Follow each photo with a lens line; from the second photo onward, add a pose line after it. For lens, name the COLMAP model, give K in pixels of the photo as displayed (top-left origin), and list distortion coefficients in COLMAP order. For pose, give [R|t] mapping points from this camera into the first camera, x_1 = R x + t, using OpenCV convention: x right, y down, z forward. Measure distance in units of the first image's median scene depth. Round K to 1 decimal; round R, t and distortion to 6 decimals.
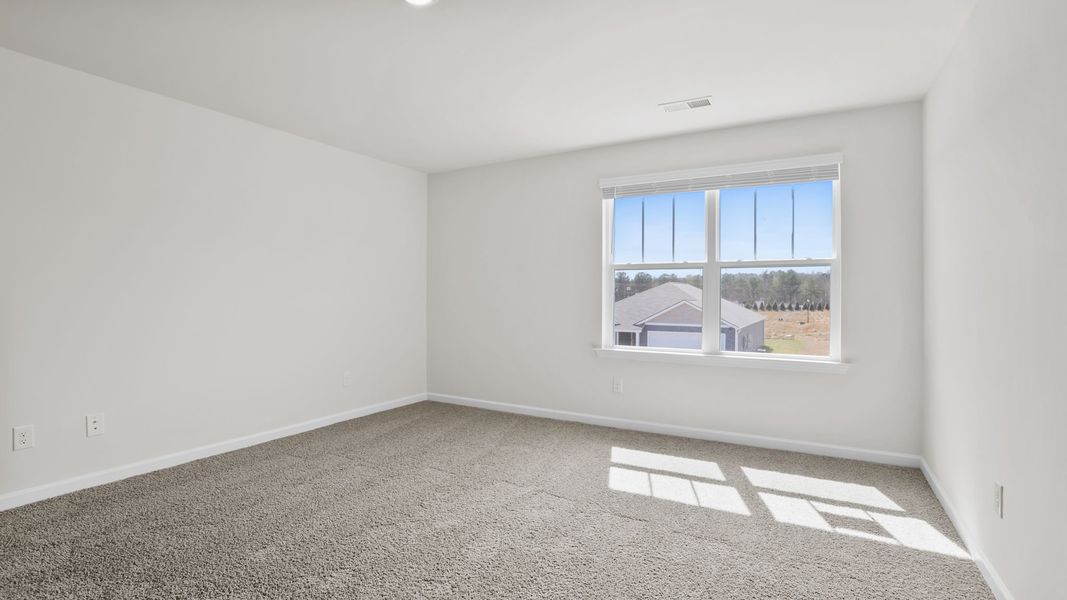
lens RADIAL K [[511.7, 0, 534.3], [0, 511.7, 302.1], [0, 0, 1]] dist [-0.002628, 0.000041]
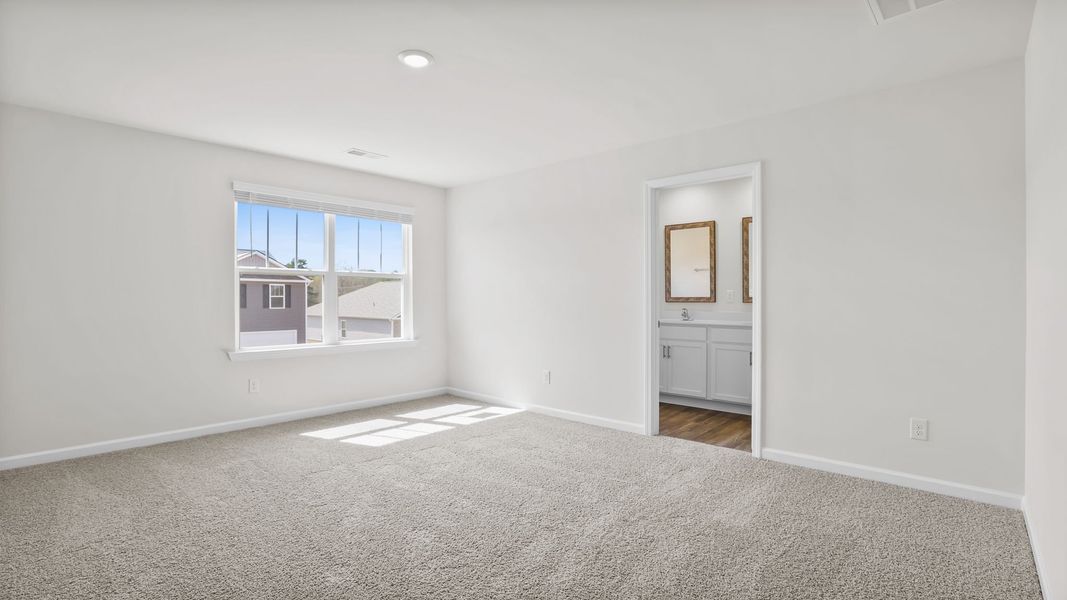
lens RADIAL K [[511.7, 0, 537.9], [0, 511.7, 299.0], [0, 0, 1]] dist [-0.002628, 0.000041]
pose [[0.216815, -0.008941, 0.976172, -0.792970], [0.019007, 0.999807, 0.004936, -0.007241], [-0.976028, 0.017484, 0.216943, 0.241343]]
